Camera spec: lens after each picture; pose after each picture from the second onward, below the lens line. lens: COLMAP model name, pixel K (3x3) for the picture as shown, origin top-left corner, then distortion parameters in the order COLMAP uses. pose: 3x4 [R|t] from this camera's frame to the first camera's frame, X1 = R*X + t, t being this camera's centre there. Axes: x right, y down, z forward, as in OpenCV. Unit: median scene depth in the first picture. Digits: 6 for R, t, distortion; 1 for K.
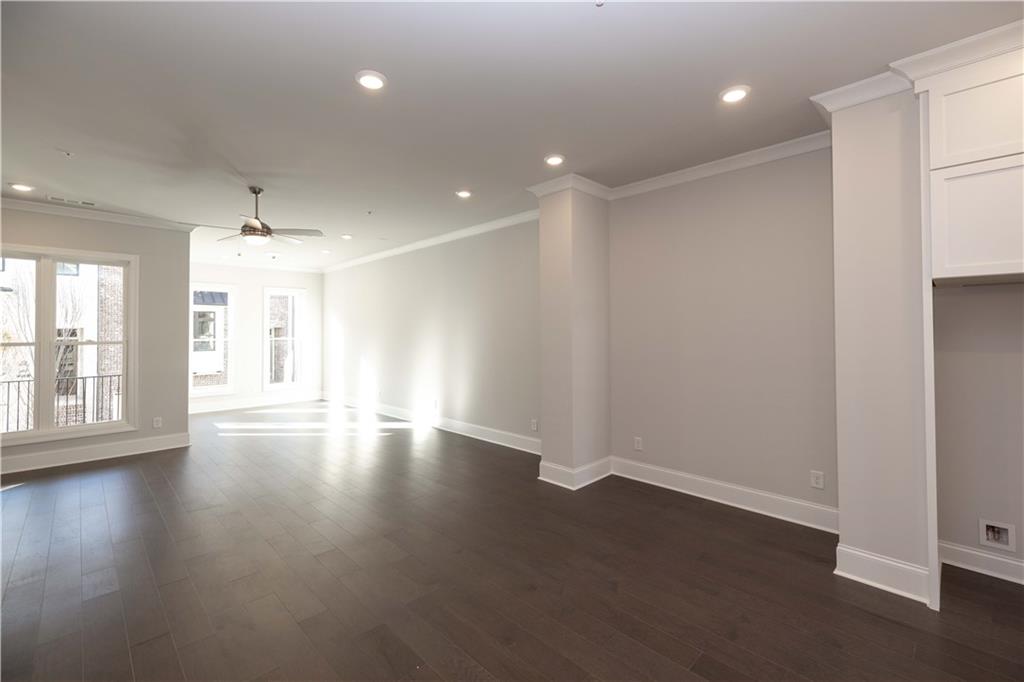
lens RADIAL K [[437.6, 0, 513.8], [0, 437.6, 322.8], [0, 0, 1]] dist [0.000244, 0.000047]
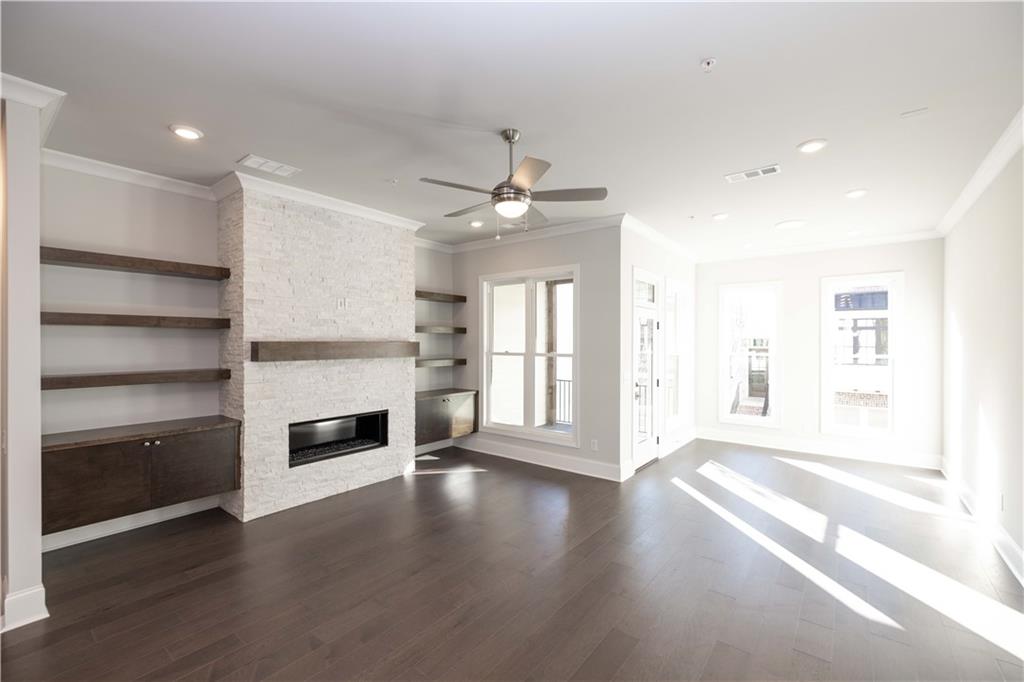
lens RADIAL K [[438.4, 0, 513.3], [0, 438.4, 343.4], [0, 0, 1]] dist [0.001144, -0.000010]
pose [[0.126733, 0.010754, -0.991879, 0.074361], [0.016882, 0.999773, 0.012997, 0.003373], [0.991793, -0.018392, 0.126523, 0.940846]]
